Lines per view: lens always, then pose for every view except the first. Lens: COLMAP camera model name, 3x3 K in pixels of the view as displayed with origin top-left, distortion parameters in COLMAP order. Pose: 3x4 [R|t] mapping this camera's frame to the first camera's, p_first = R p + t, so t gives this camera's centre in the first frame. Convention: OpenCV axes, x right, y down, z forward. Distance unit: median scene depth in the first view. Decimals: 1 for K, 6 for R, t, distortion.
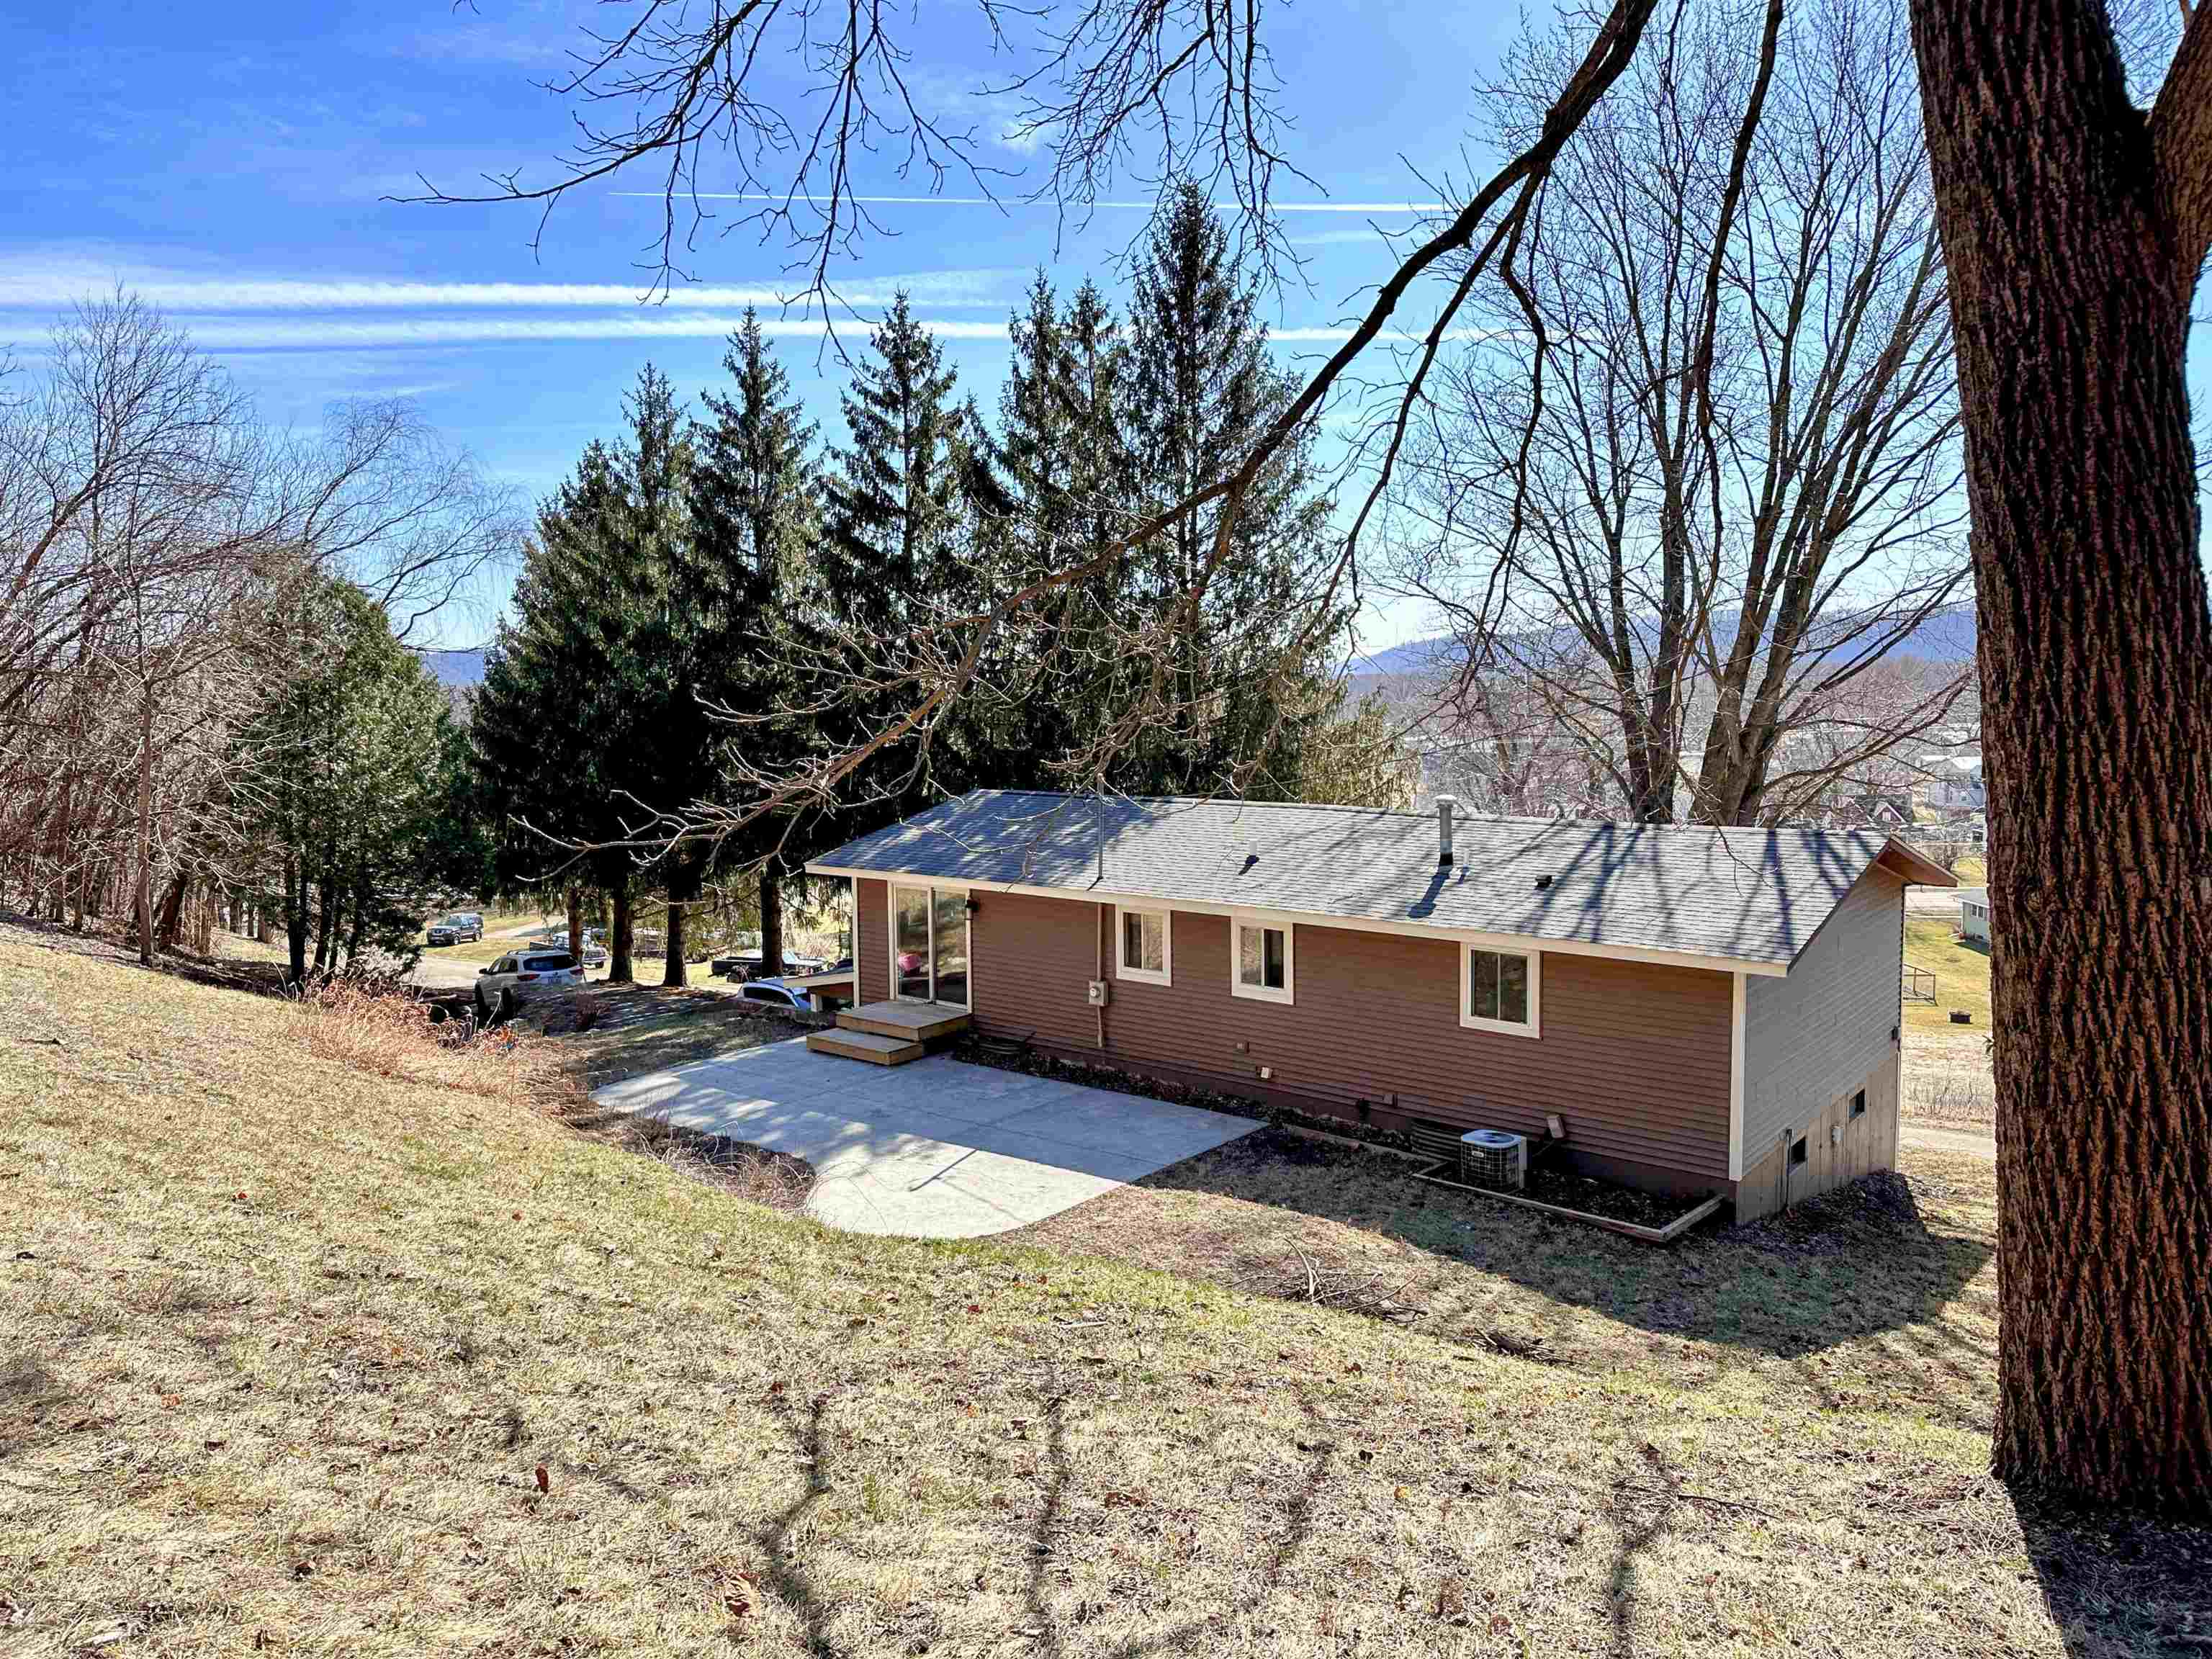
lens RADIAL K [[1576.1, 0, 1106.0], [0, 1576.1, 829.5], [0, 0, 1]] dist [0.040308, 0.000193]
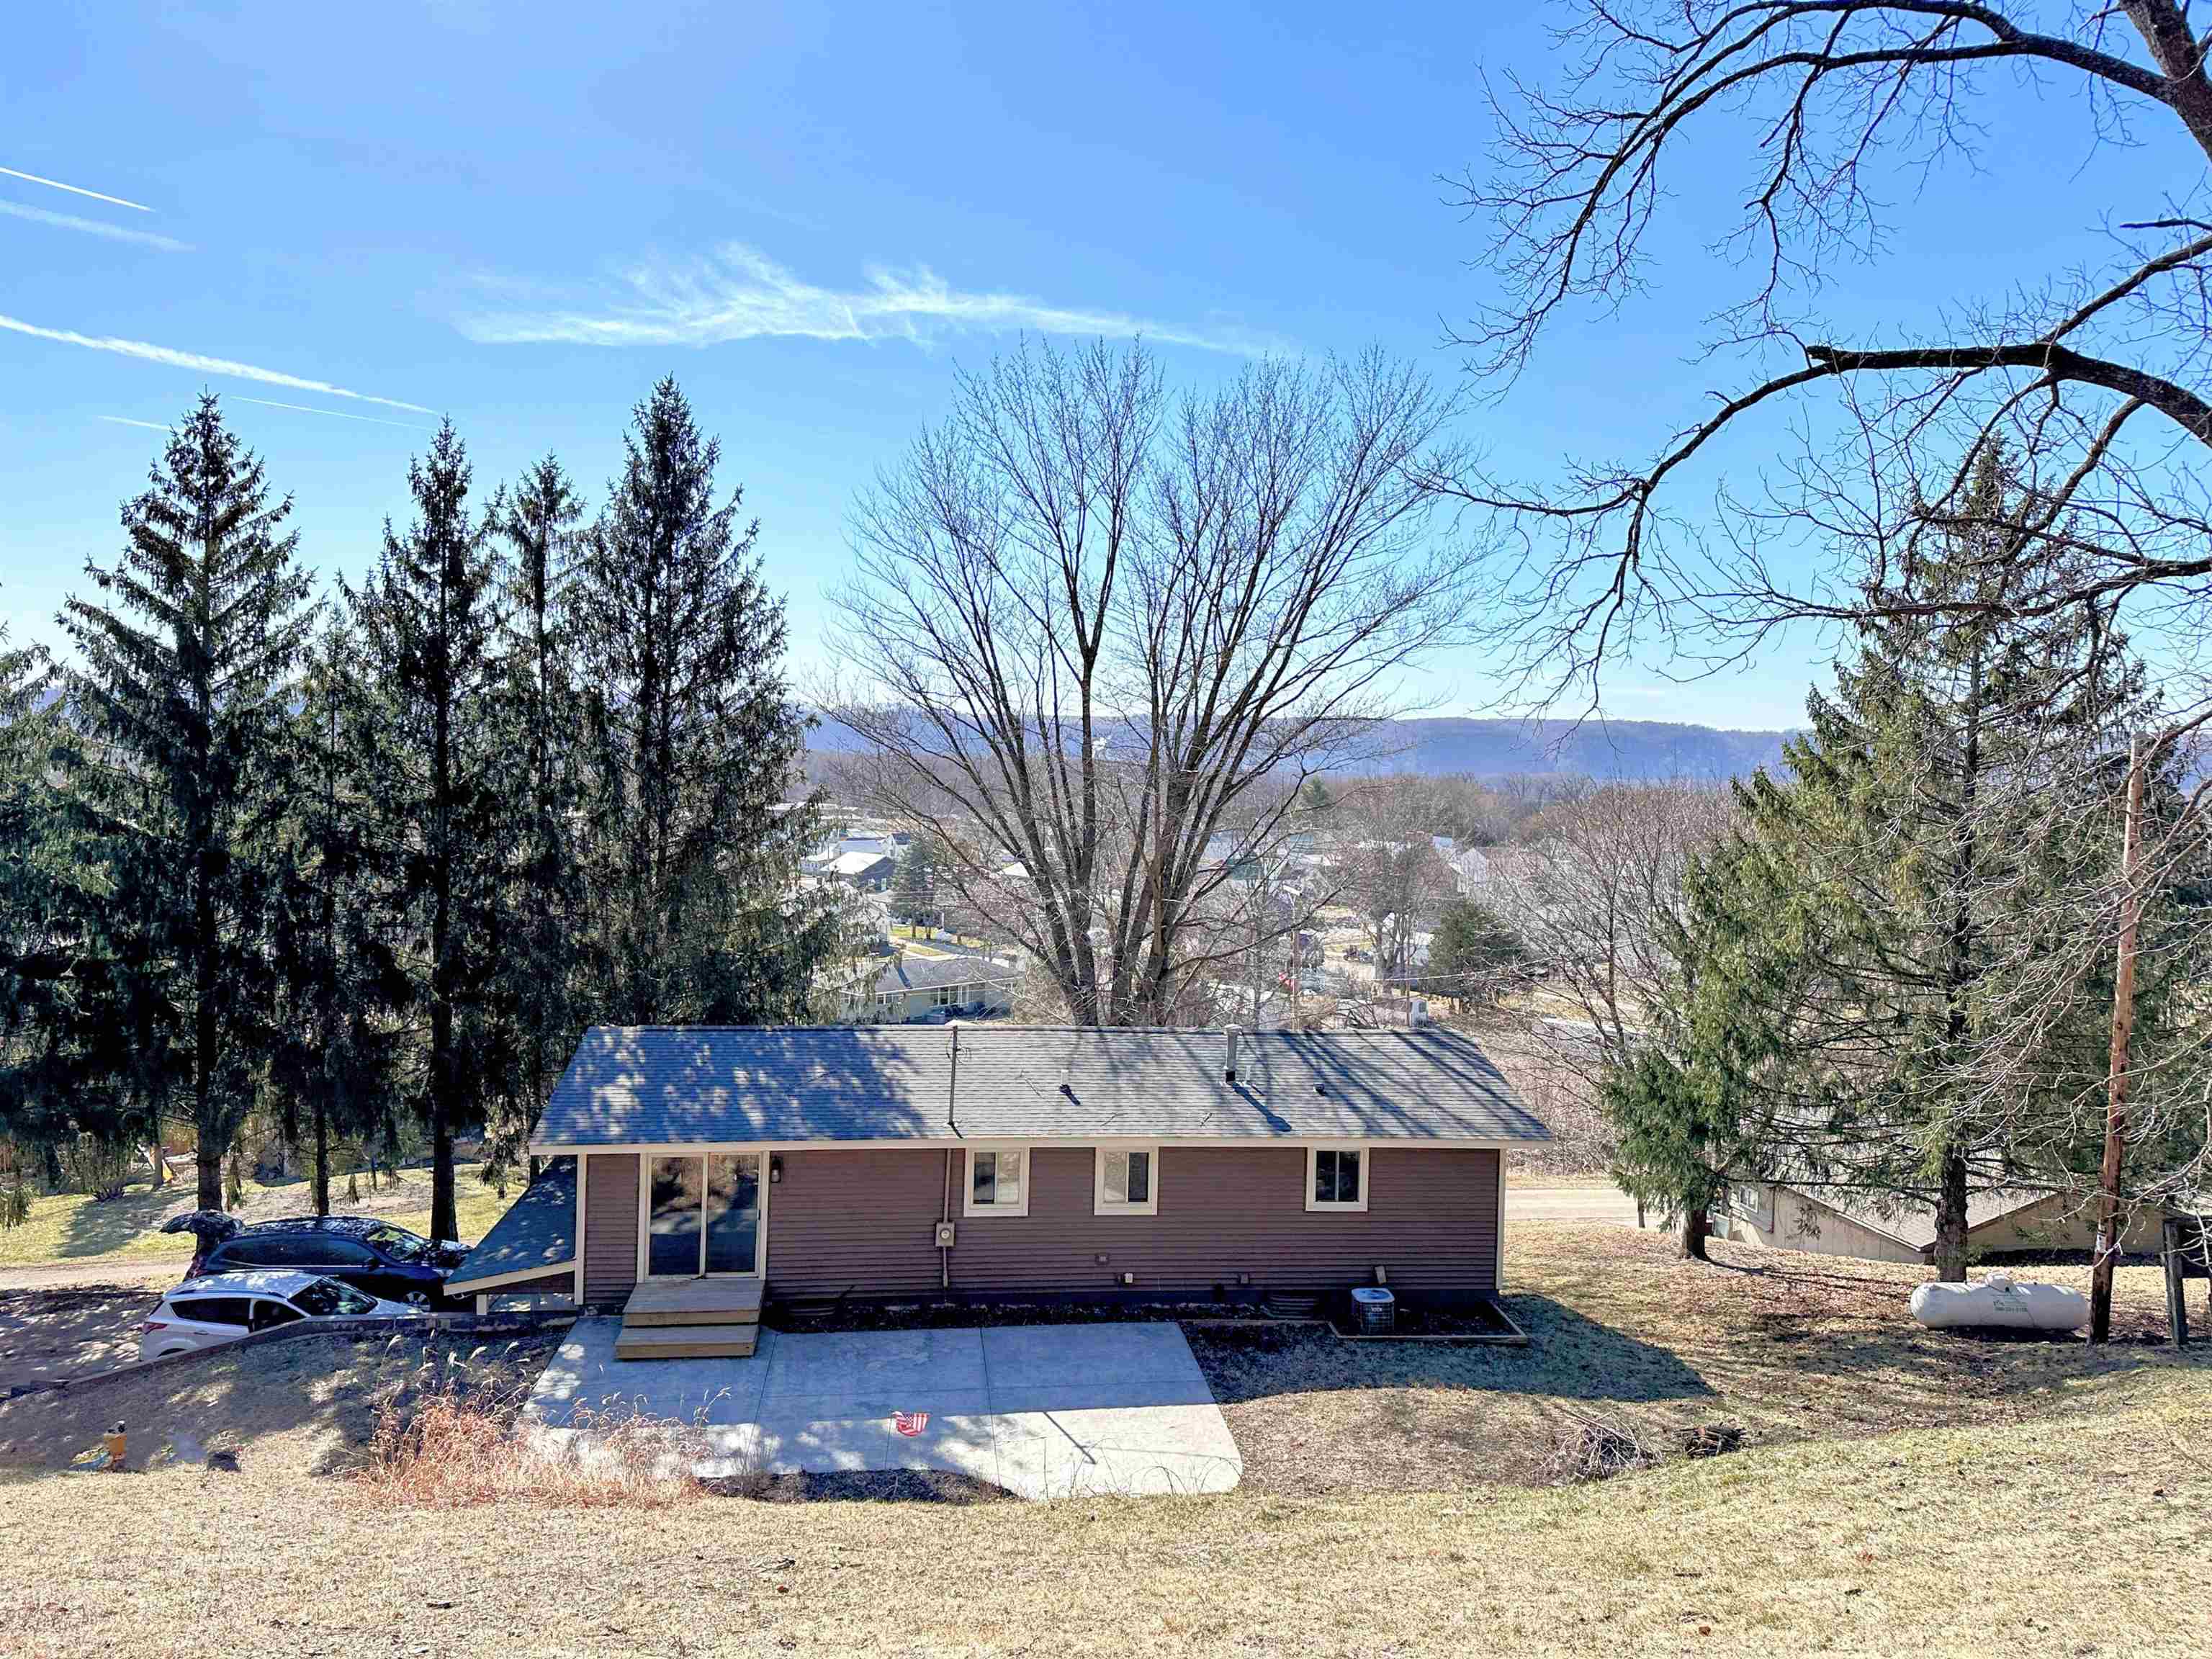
lens RADIAL K [[1569.4, 0, 1106.0], [0, 1569.4, 829.5], [0, 0, 1]] dist [0.029875, -0.001513]
pose [[0.673365, 0.000190, 0.739310, -0.837623], [0.032286, 0.999038, -0.029664, -0.154884], [-0.738605, 0.043844, 0.672711, 0.243178]]
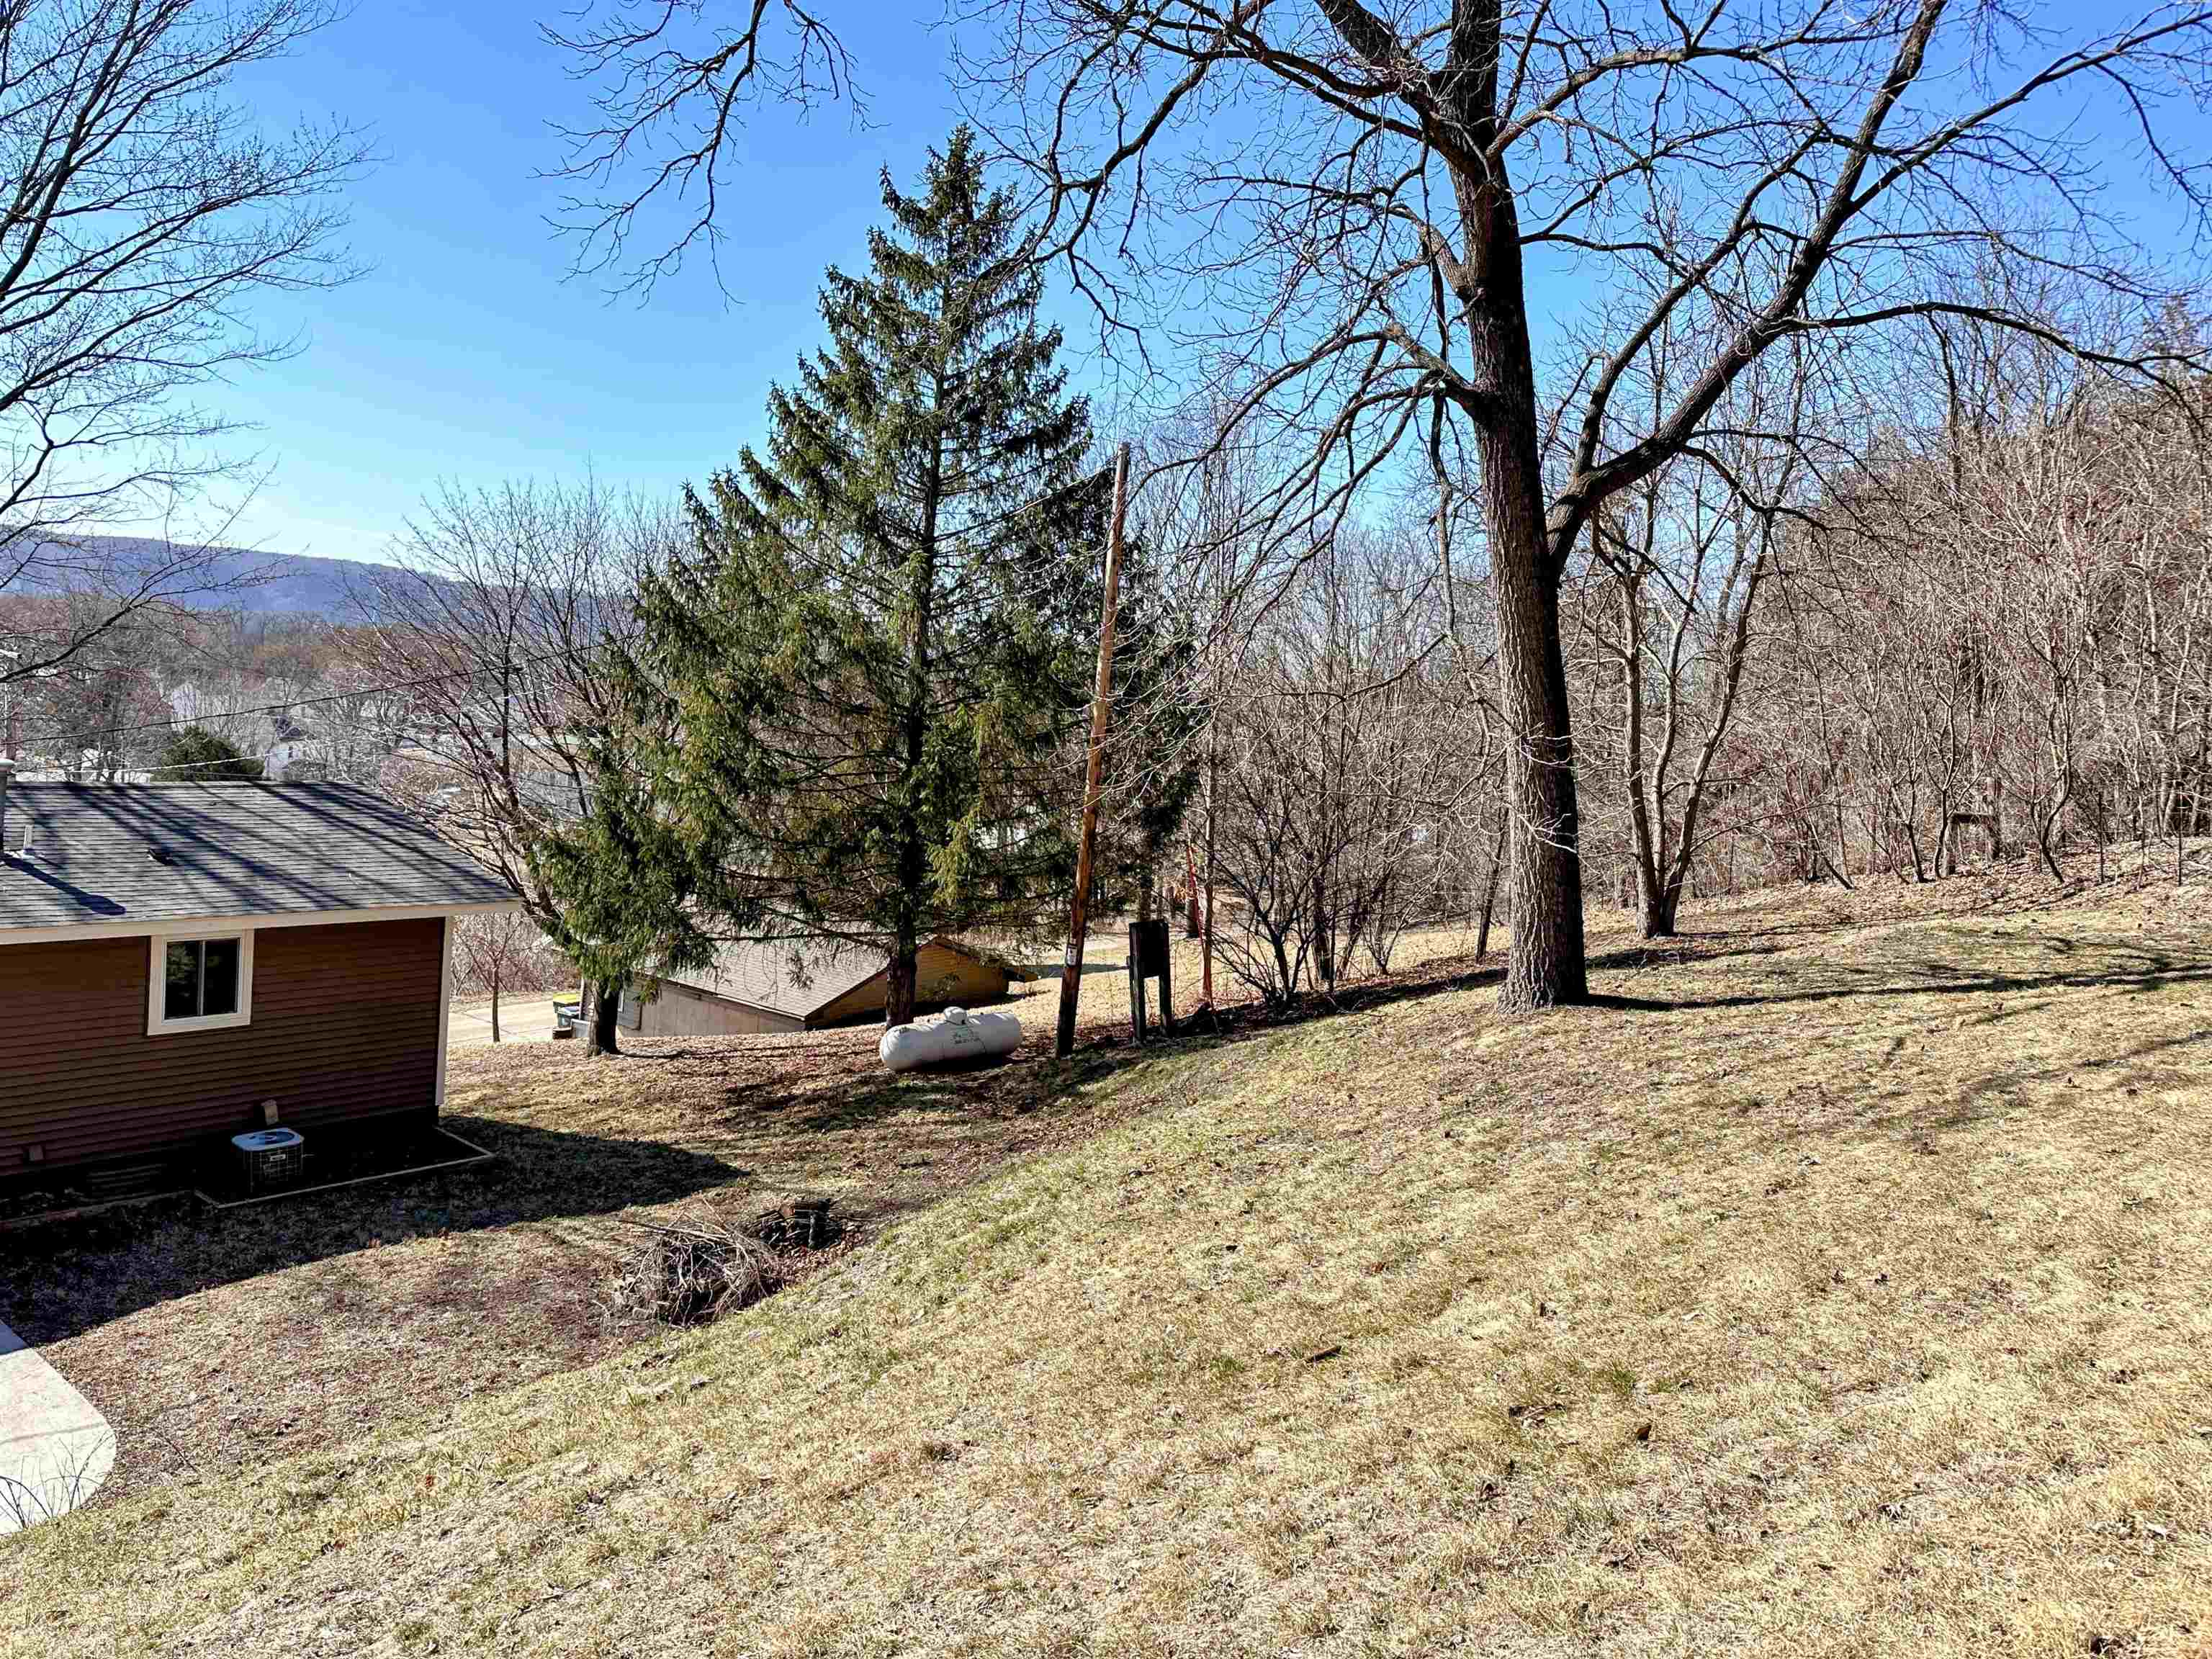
lens RADIAL K [[1554.4, 0, 1106.0], [0, 1554.4, 829.5], [0, 0, 1]] dist [0.025298, -0.001463]
pose [[-0.027948, -0.080783, 0.996340, -0.618922], [0.012333, 0.996625, 0.081152, -0.047053], [-0.999533, 0.014556, -0.026857, 0.509705]]
